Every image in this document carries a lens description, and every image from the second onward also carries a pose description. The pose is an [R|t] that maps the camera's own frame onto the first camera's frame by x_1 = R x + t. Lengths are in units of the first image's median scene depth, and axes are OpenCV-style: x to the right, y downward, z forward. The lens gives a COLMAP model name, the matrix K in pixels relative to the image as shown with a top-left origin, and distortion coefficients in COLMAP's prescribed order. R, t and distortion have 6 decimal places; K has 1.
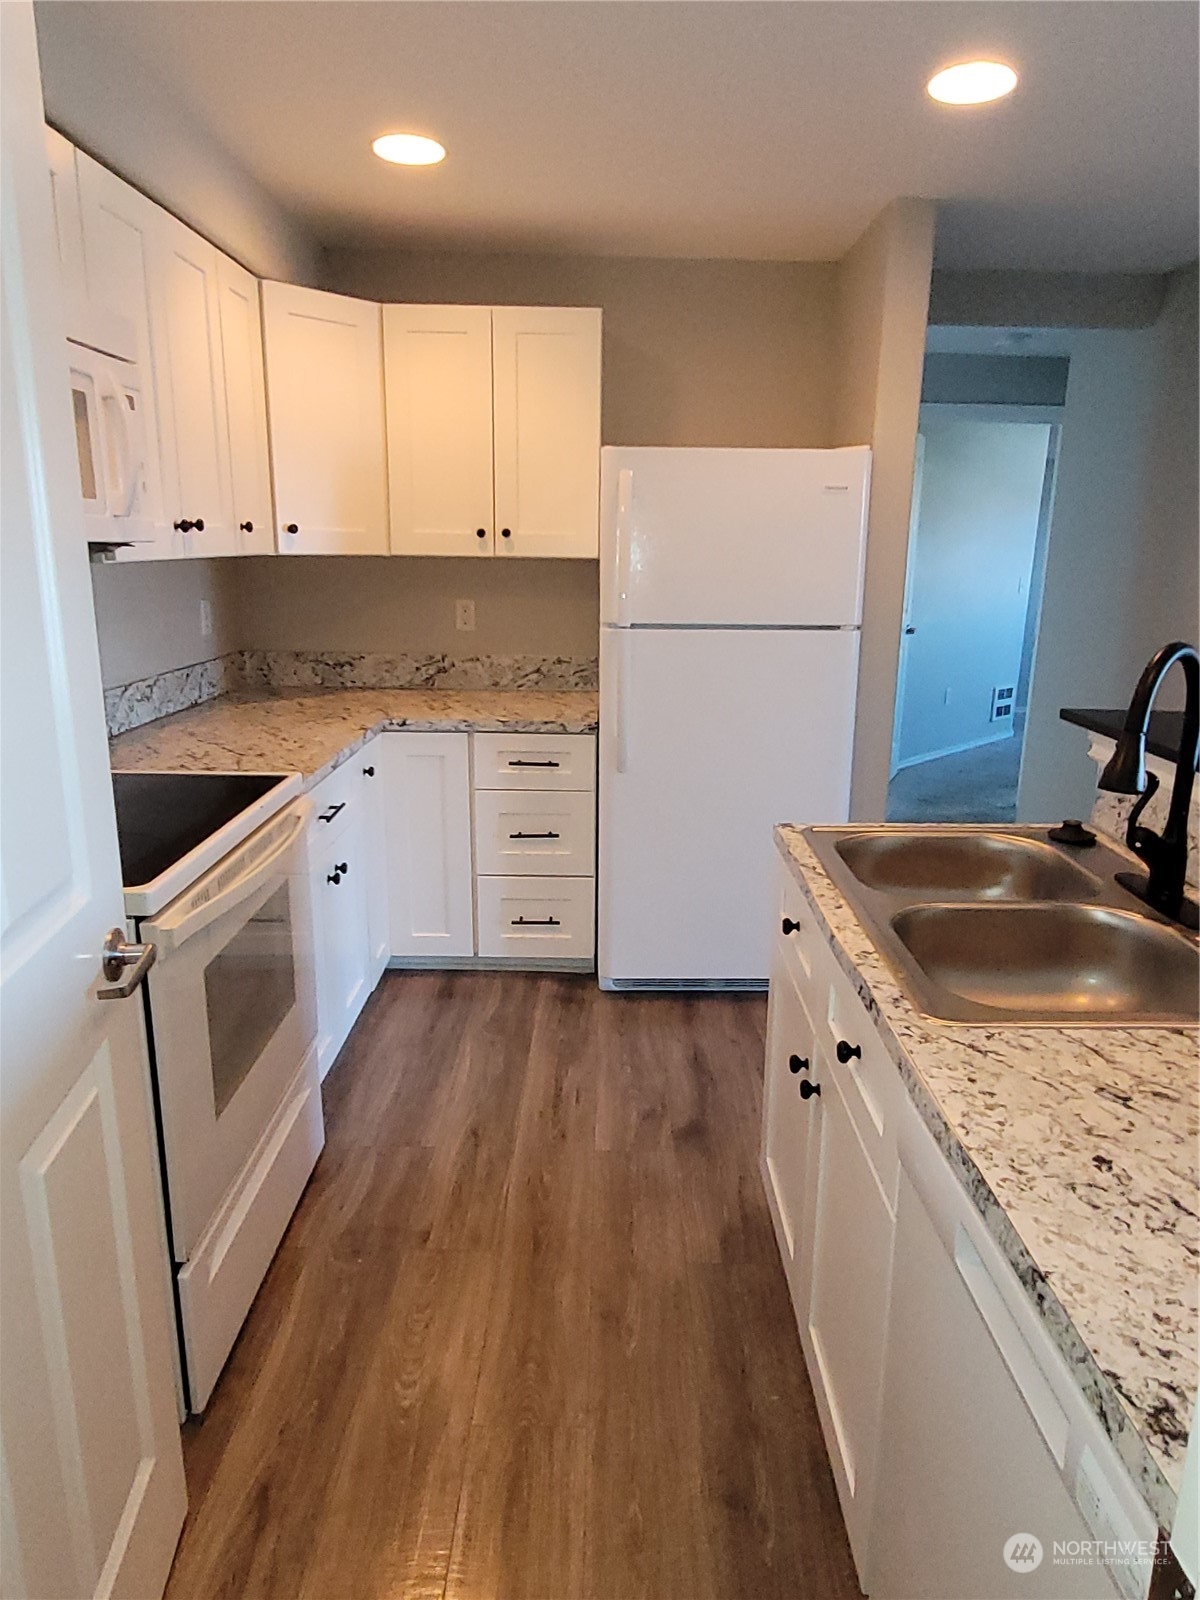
lens RADIAL K [[1048.7, 0, 600.0], [0, 1048.7, 800.0], [0, 0, 1]] dist [-0.002898, -0.000084]
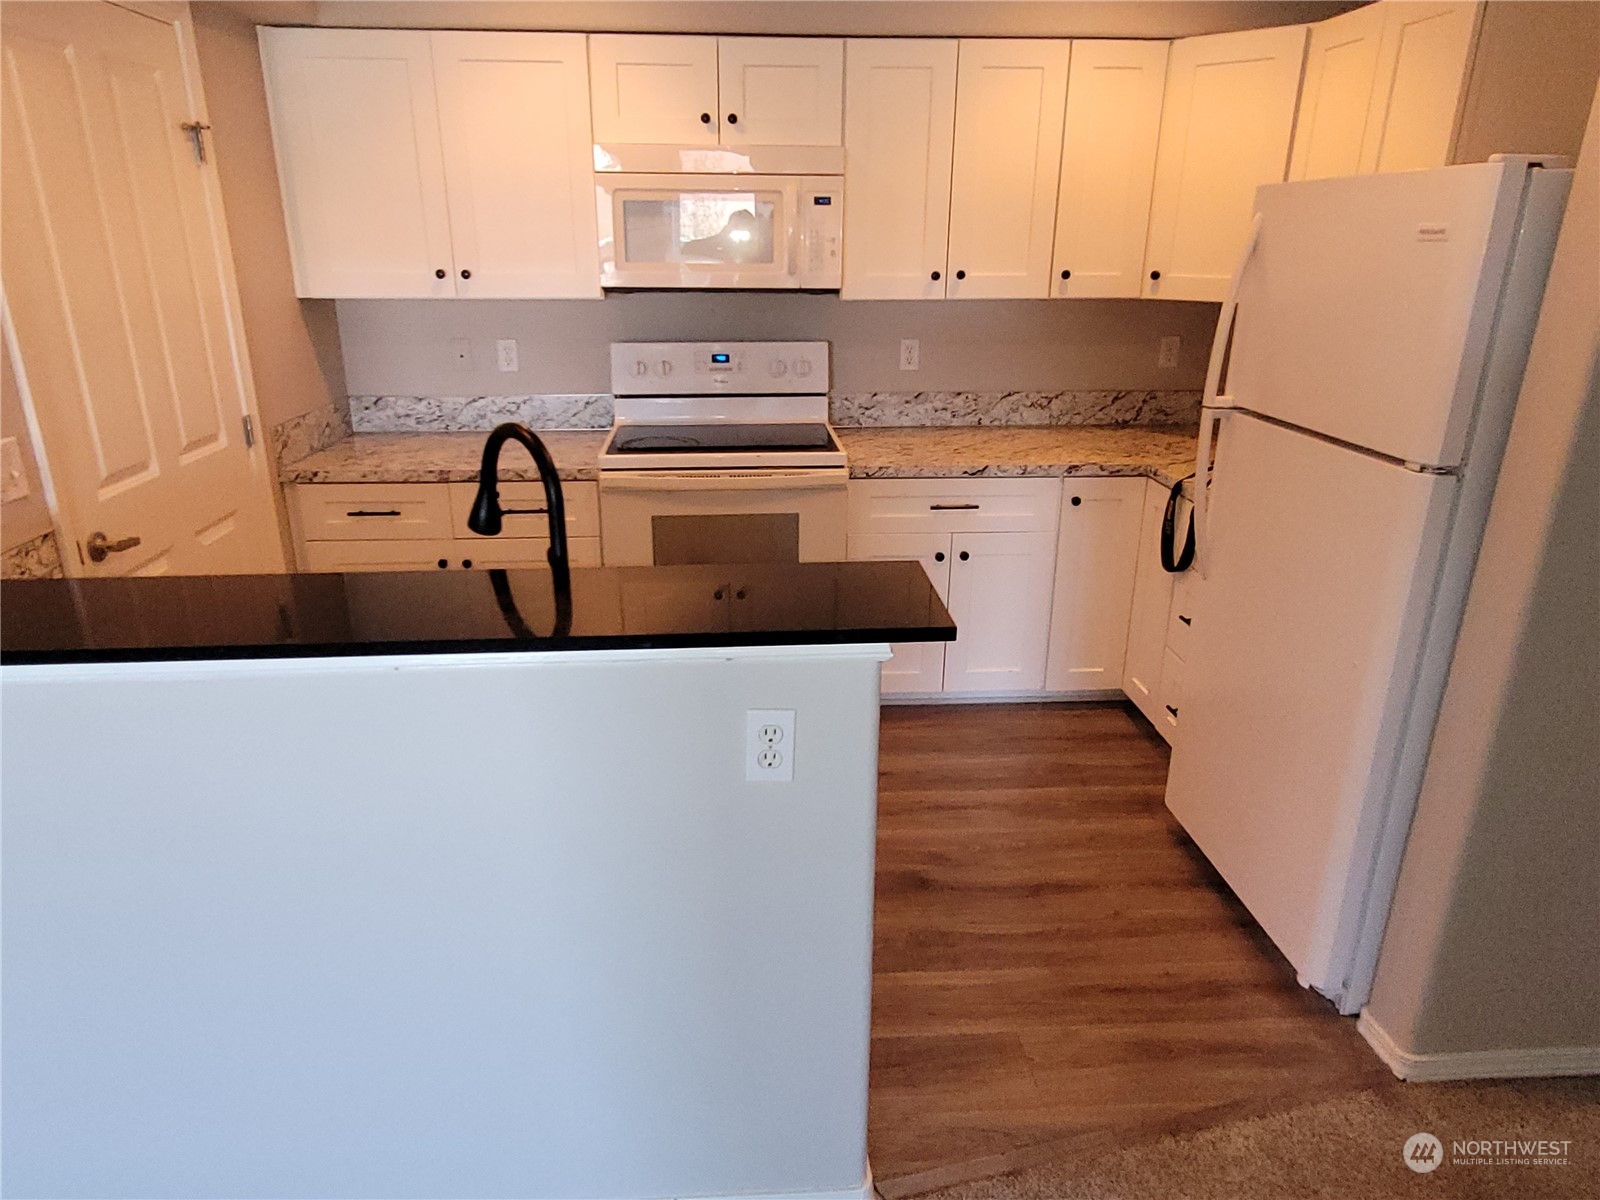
lens RADIAL K [[1008.7, 0, 800.0], [0, 1008.7, 600.0], [0, 0, 1]] dist [0.002791, -0.000199]
pose [[0.058368, 0.327028, -0.943211, 0.795562], [-0.245830, 0.920435, 0.303919, -0.182118], [0.967554, 0.214130, 0.134117, 0.597987]]
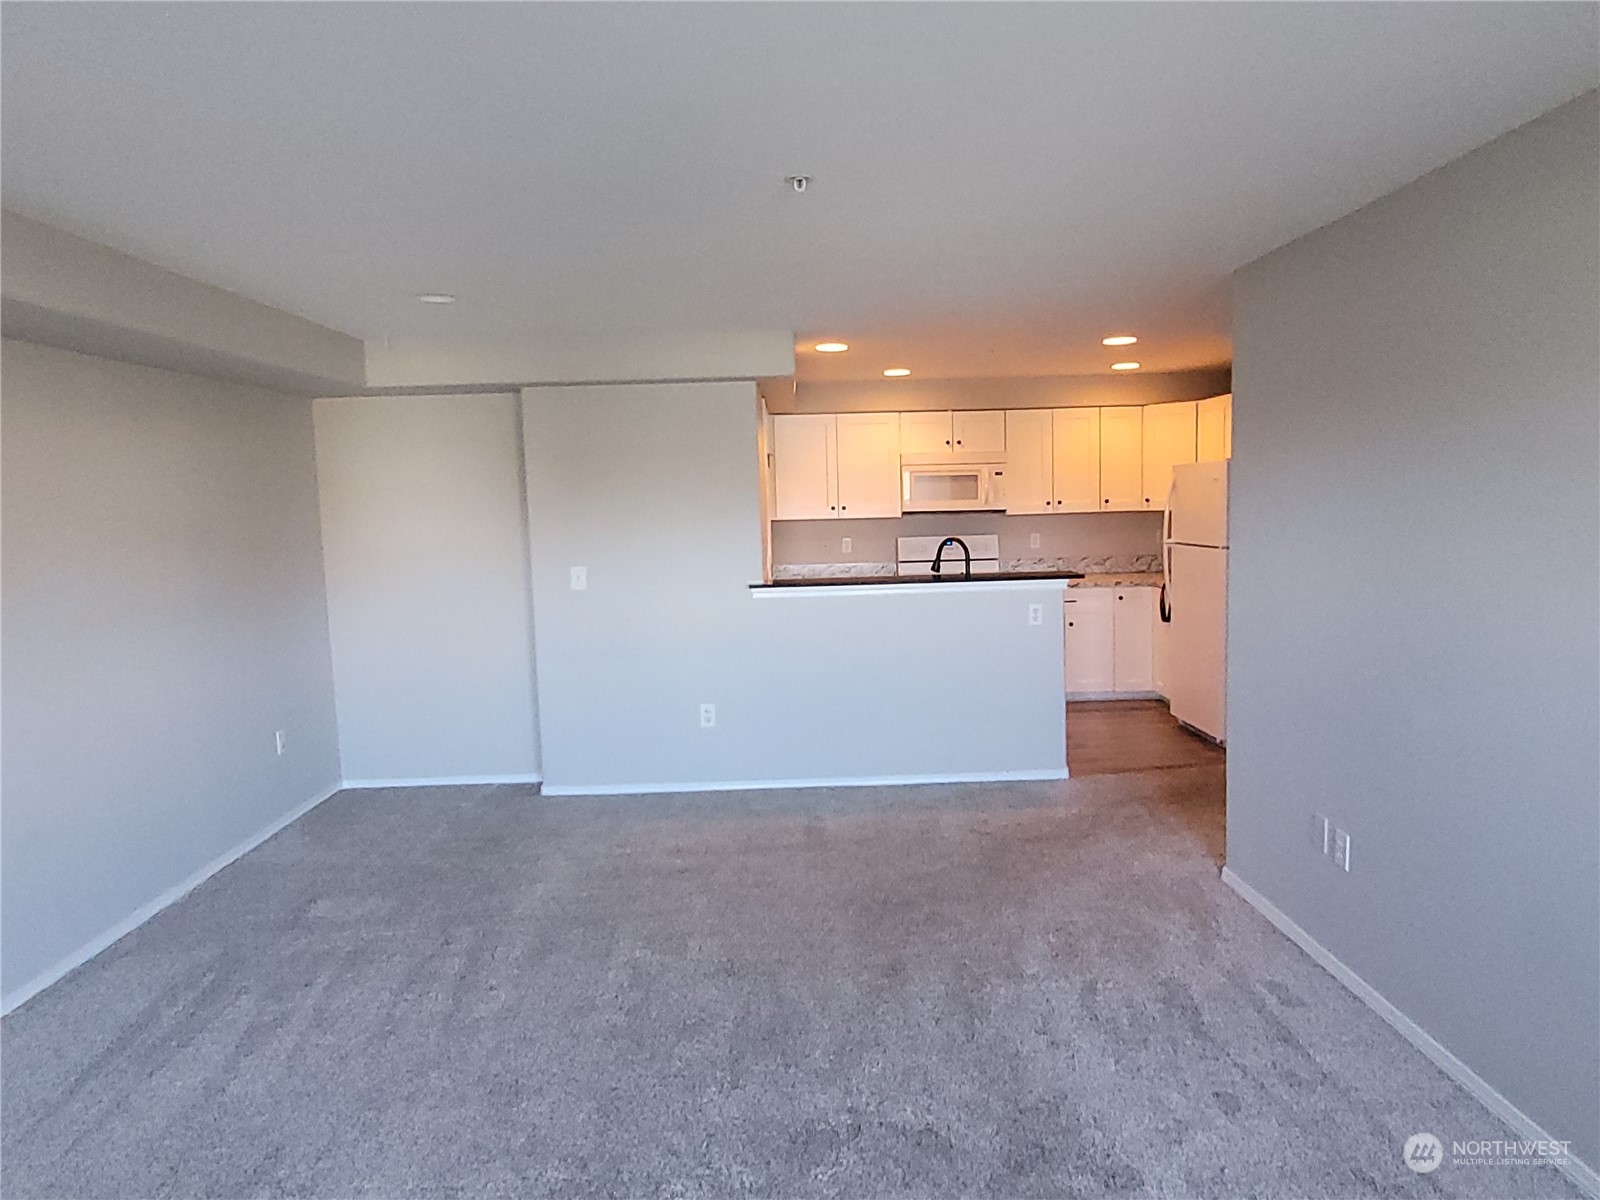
lens RADIAL K [[1048.7, 0, 800.0], [0, 1048.7, 600.0], [0, 0, 1]] dist [-0.002898, -0.000084]
pose [[0.016034, 0.082197, -0.996487, 2.178983], [-0.217098, 0.973126, 0.076776, -0.047536], [0.976018, 0.215104, 0.033448, 0.196011]]
